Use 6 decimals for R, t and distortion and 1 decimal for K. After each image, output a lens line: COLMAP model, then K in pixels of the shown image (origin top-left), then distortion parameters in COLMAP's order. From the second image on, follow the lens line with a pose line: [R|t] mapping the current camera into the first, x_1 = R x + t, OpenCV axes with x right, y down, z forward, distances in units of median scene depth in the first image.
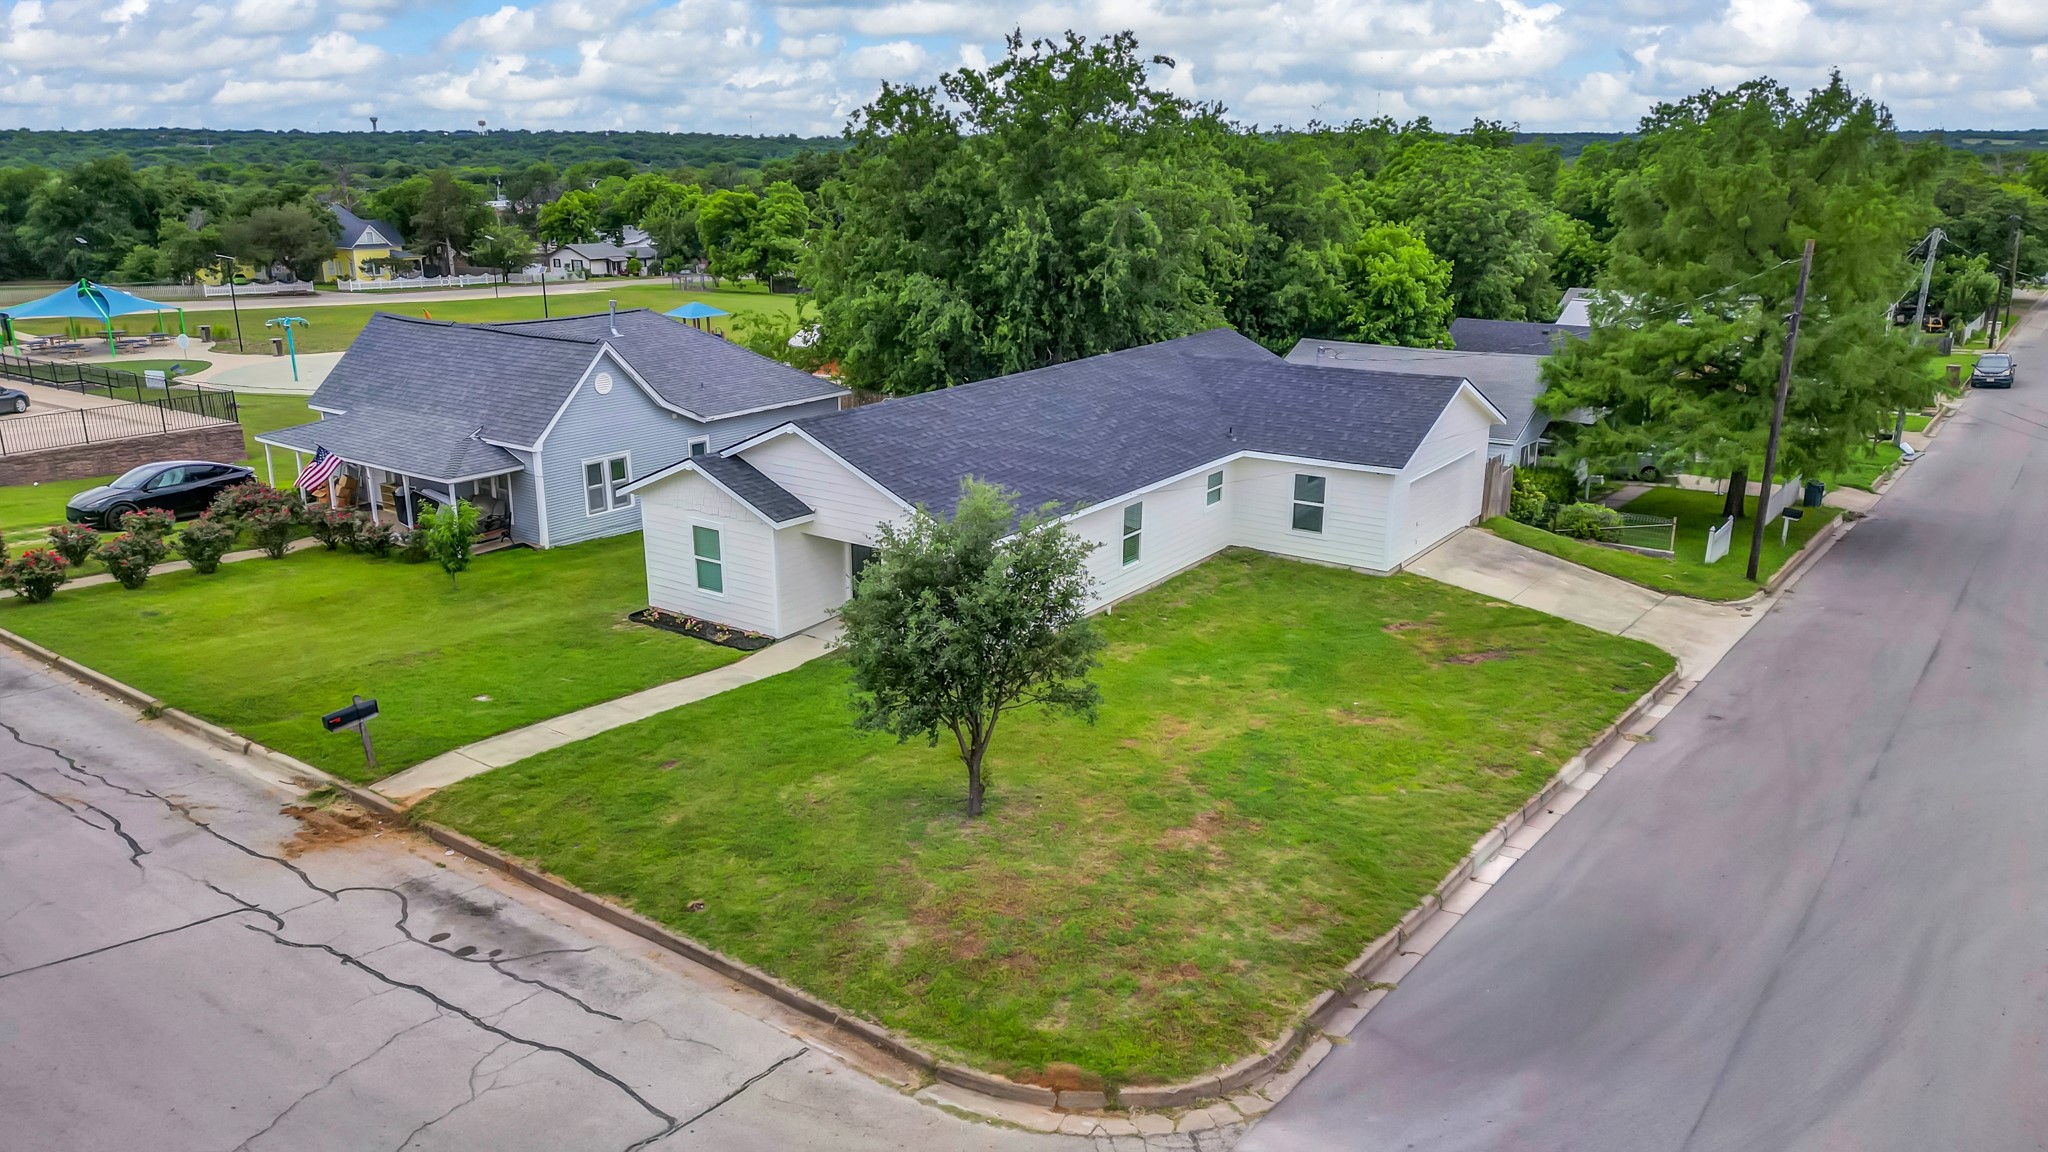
lens RADIAL K [[1421.1, 0, 1024.0], [0, 1421.1, 576.0], [0, 0, 1]] dist [0.069583, -0.064805]
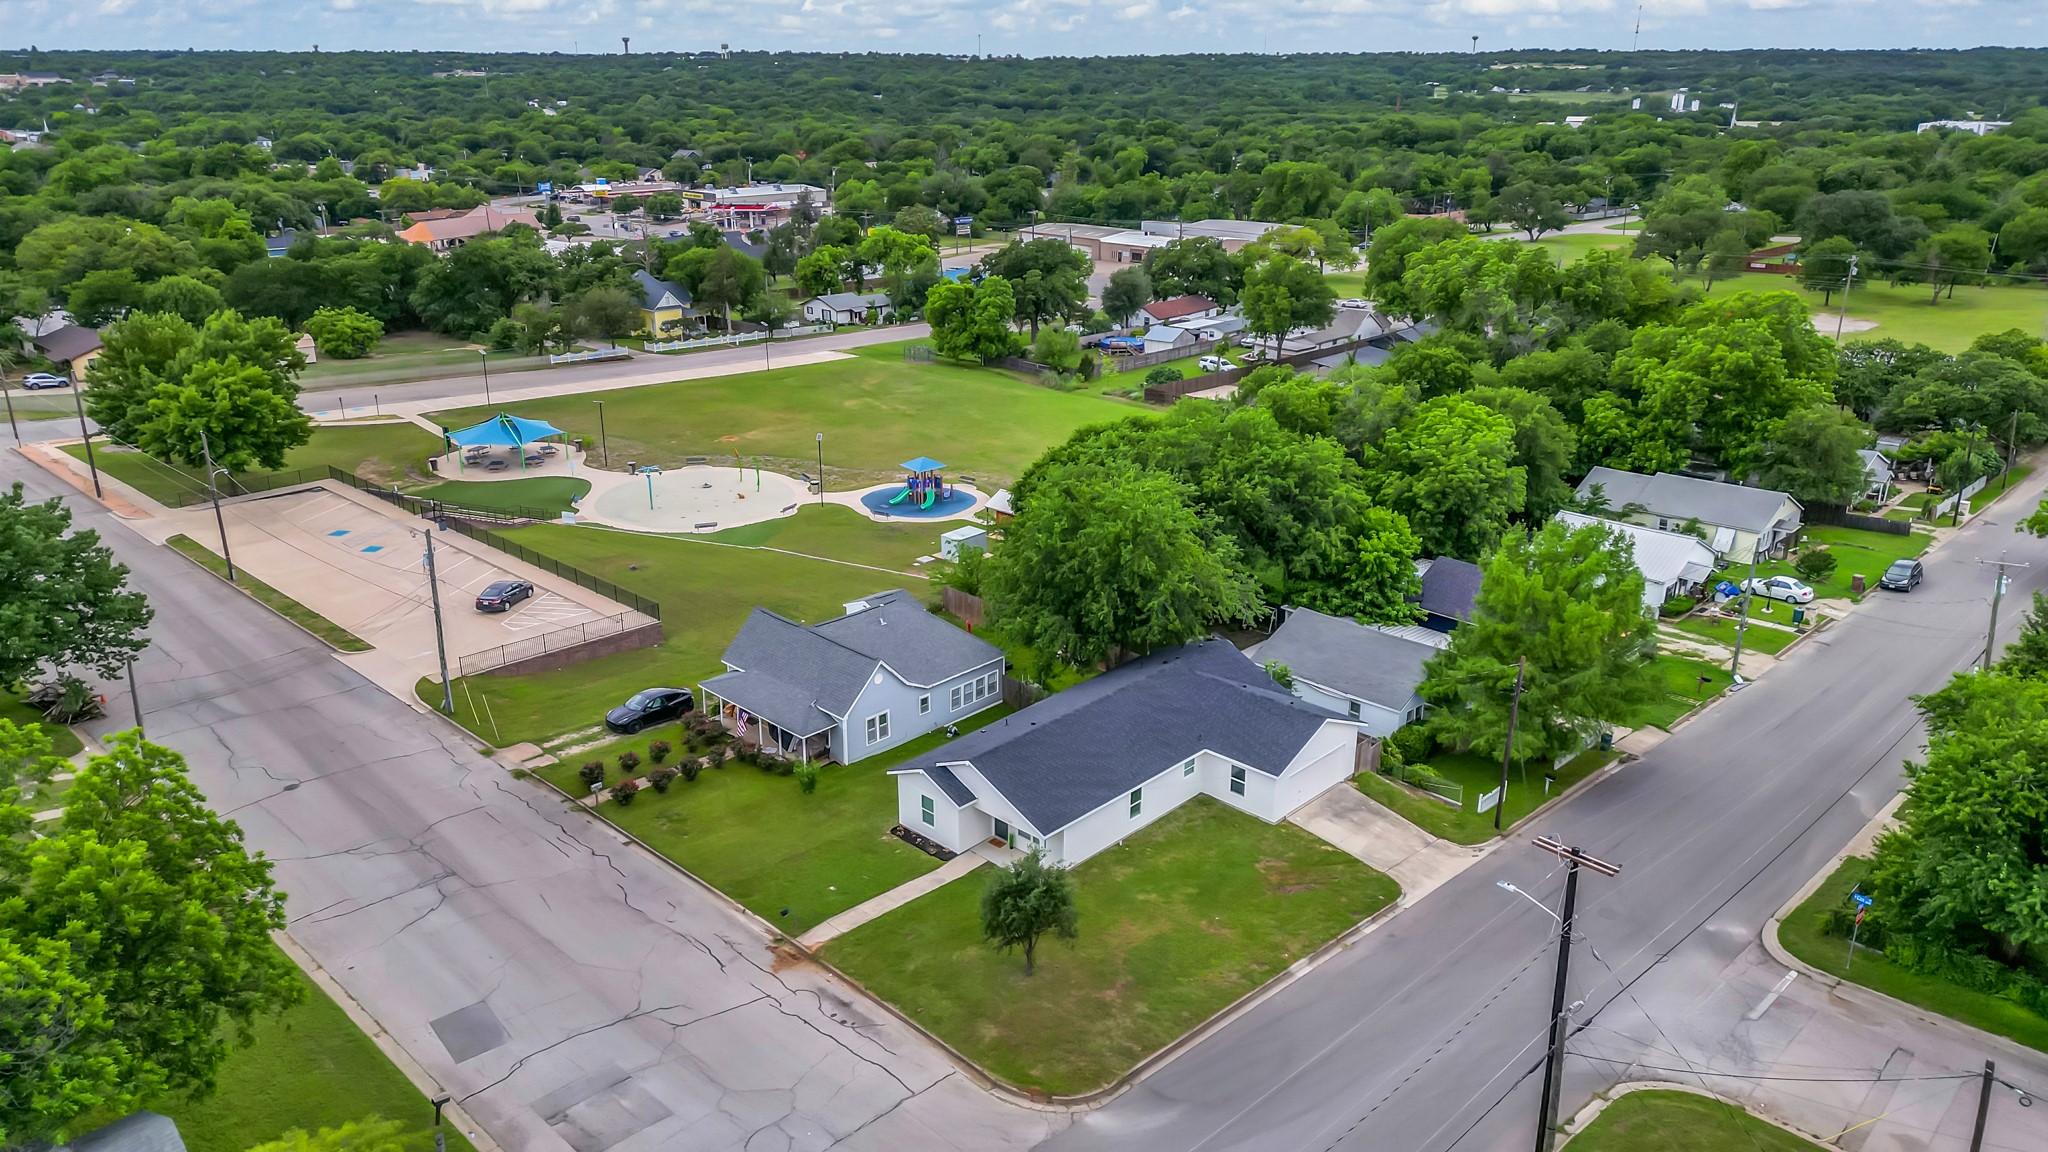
lens RADIAL K [[1421.1, 0, 1024.0], [0, 1421.1, 576.0], [0, 0, 1]] dist [0.069583, -0.064805]
pose [[0.988629, 0.051274, -0.141362, 0.203605], [-0.042977, 0.997204, 0.061139, -0.504495], [0.144101, -0.054369, 0.988068, -1.066806]]
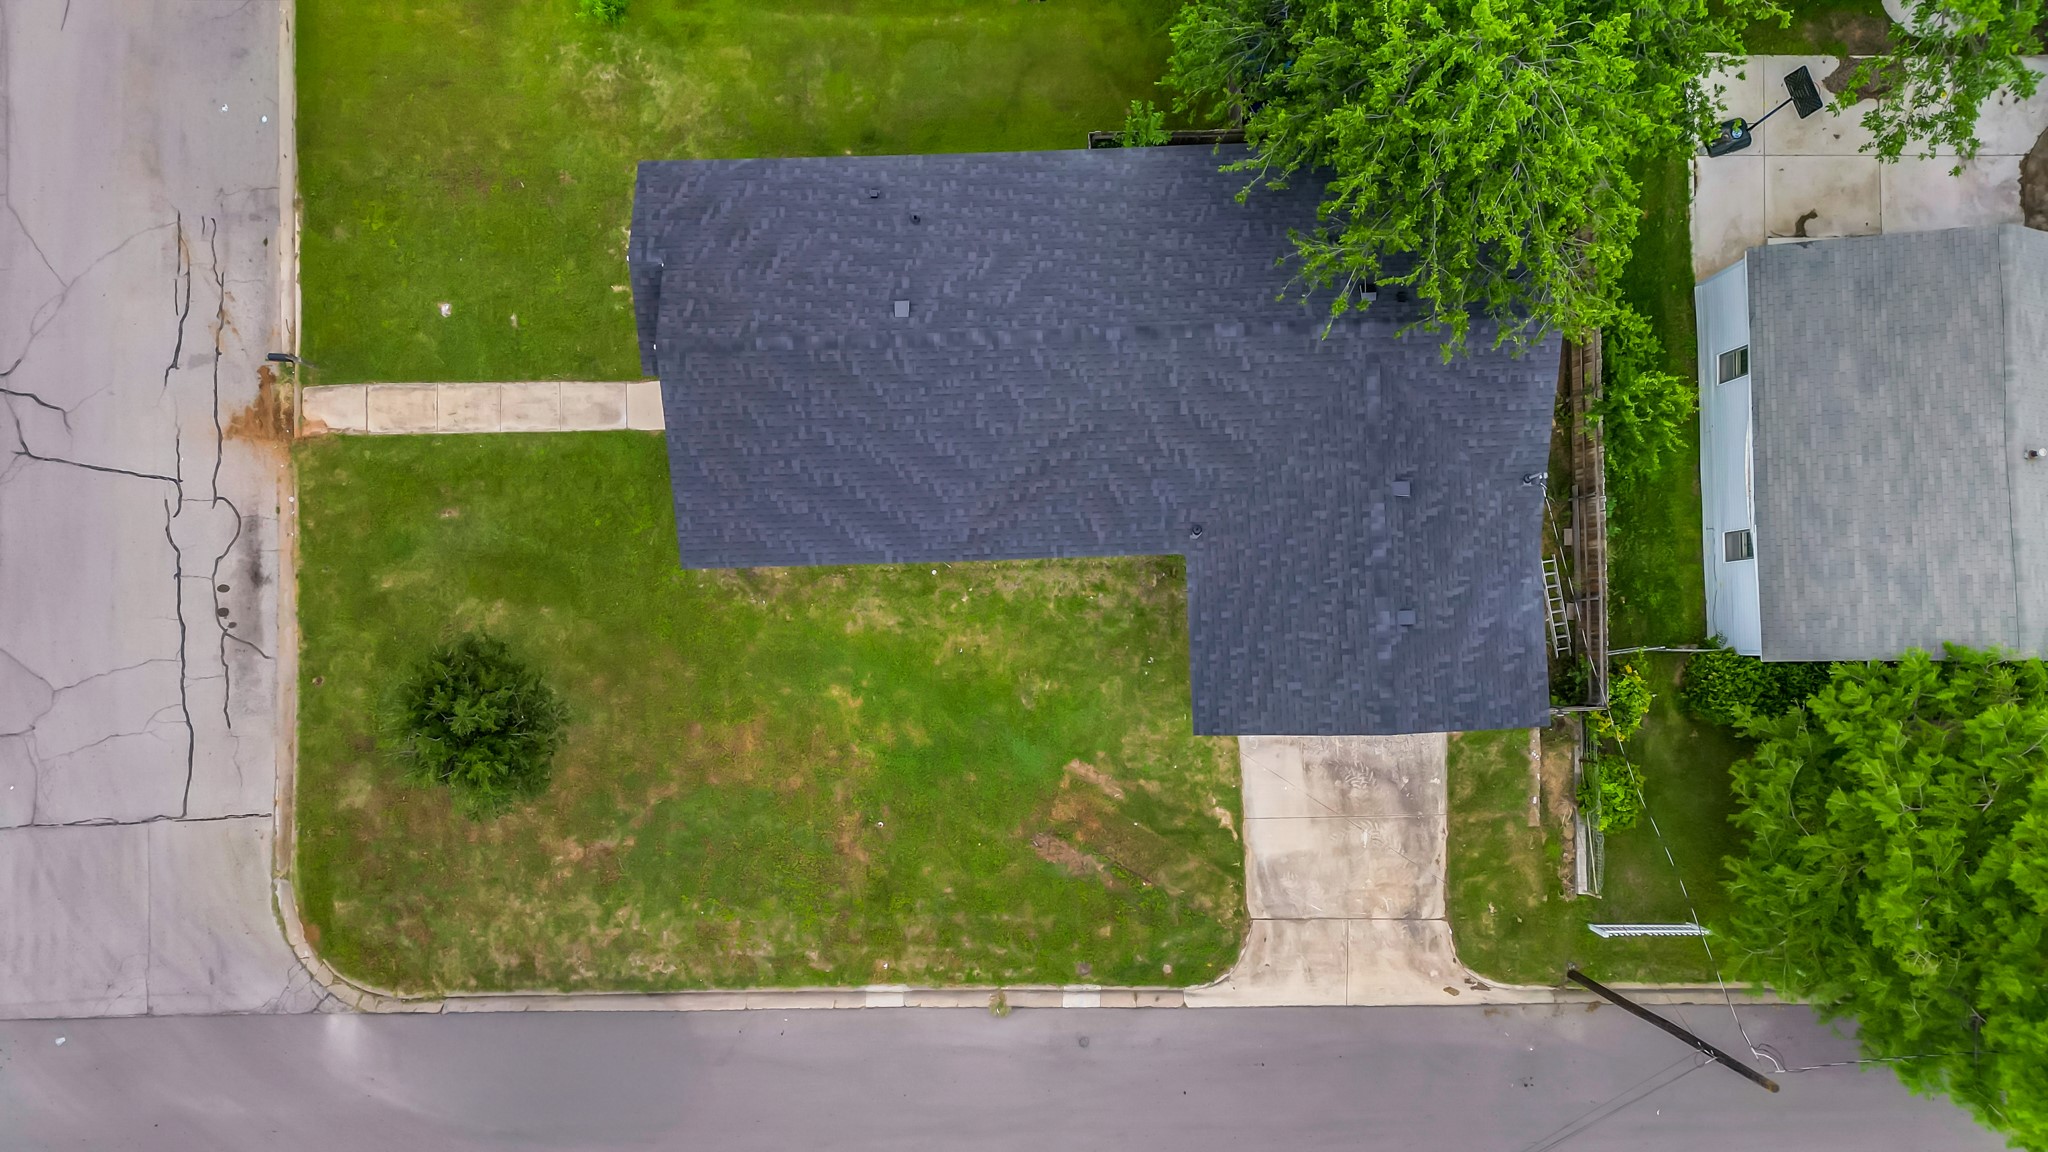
lens RADIAL K [[1421.1, 0, 1024.0], [0, 1421.1, 576.0], [0, 0, 1]] dist [0.069583, -0.064805]
pose [[0.597022, 0.801077, -0.042900, 0.170595], [-0.226822, 0.219856, 0.948797, -1.079425], [0.769491, -0.556722, 0.312961, 0.752930]]
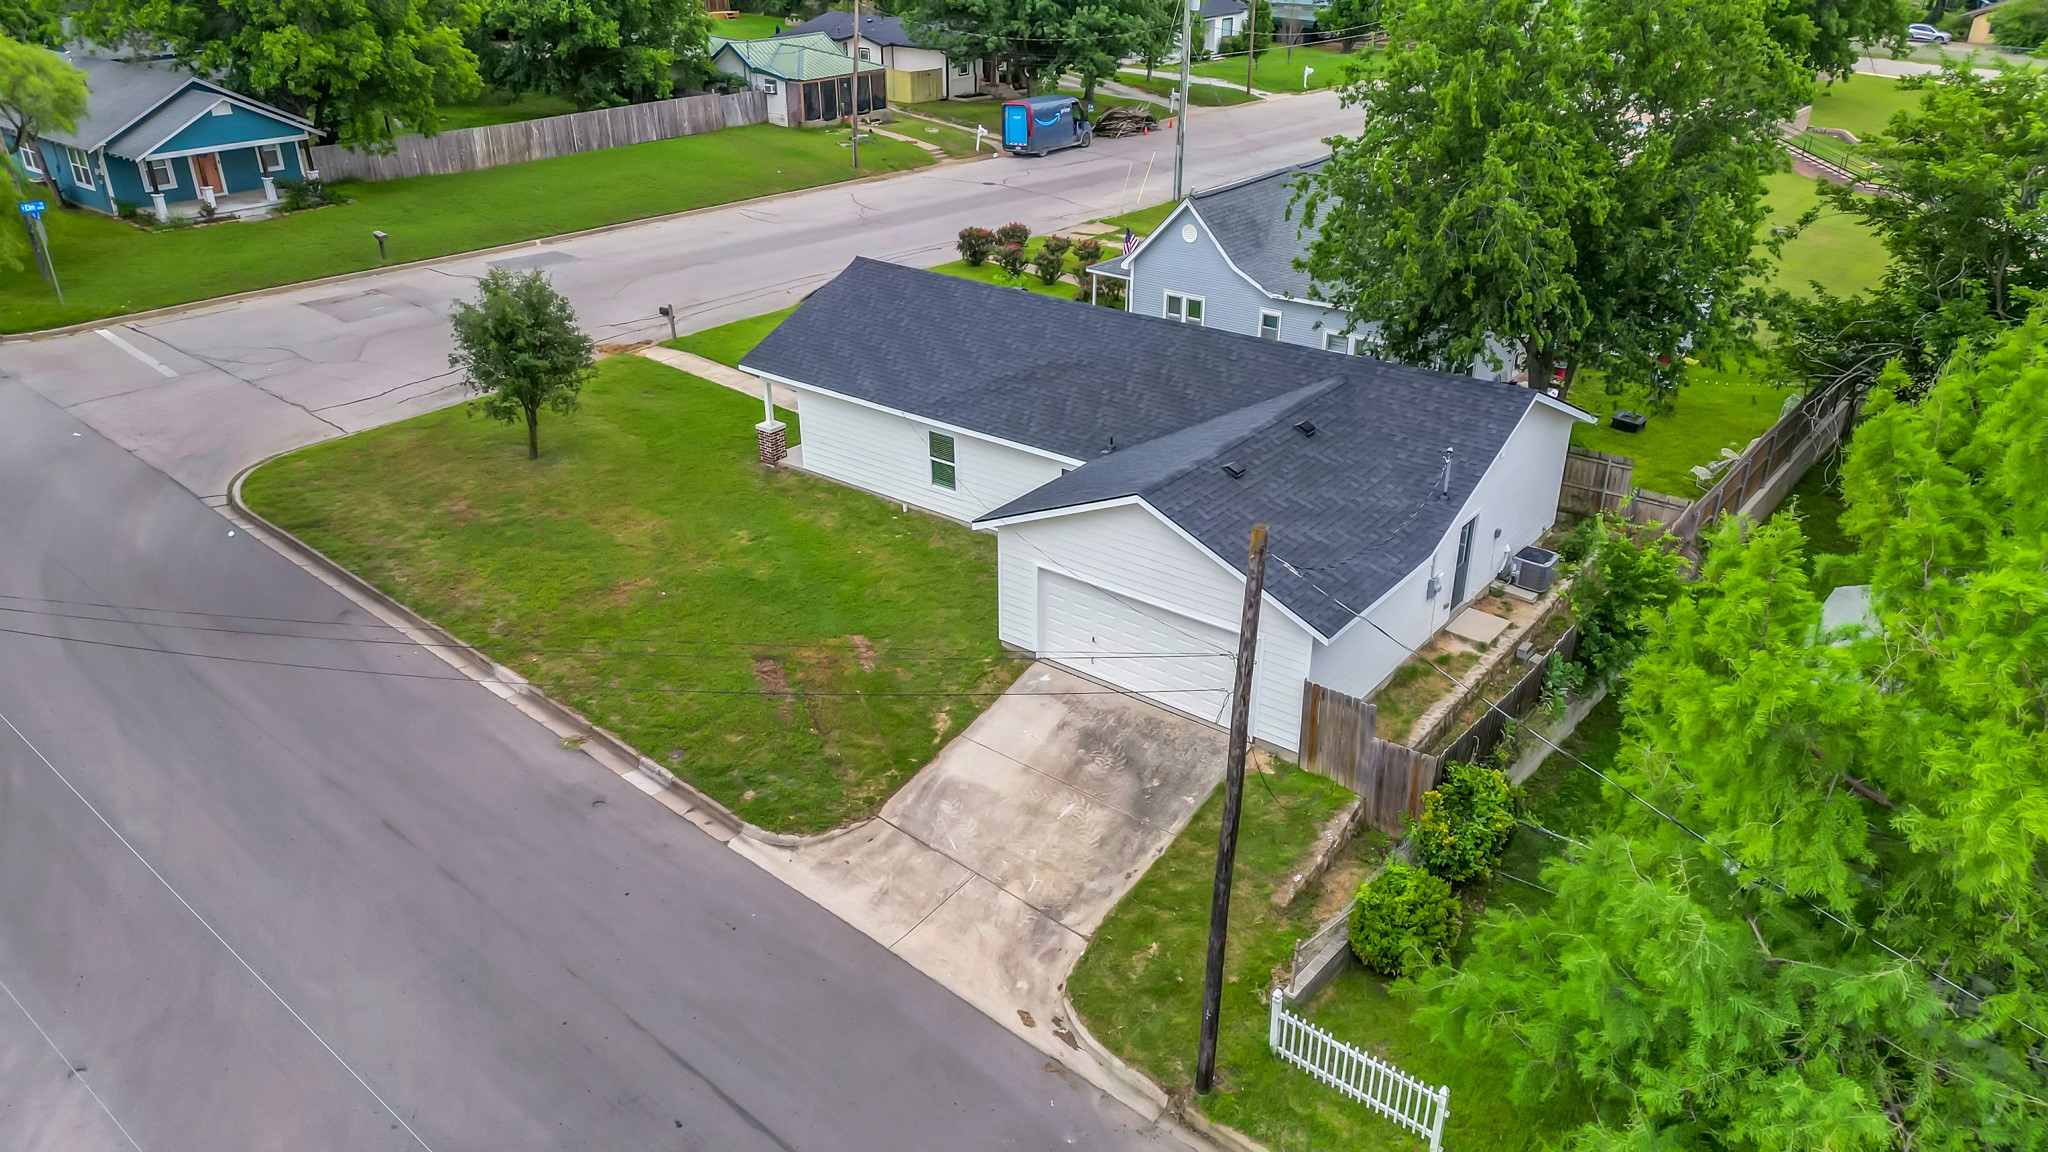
lens RADIAL K [[1421.1, 0, 1024.0], [0, 1421.1, 576.0], [0, 0, 1]] dist [0.069583, -0.064805]
pose [[-0.050767, 0.443350, -0.894910, 1.150840], [-0.284448, 0.852533, 0.438493, -0.475296], [0.957346, 0.276816, 0.082830, 1.078535]]
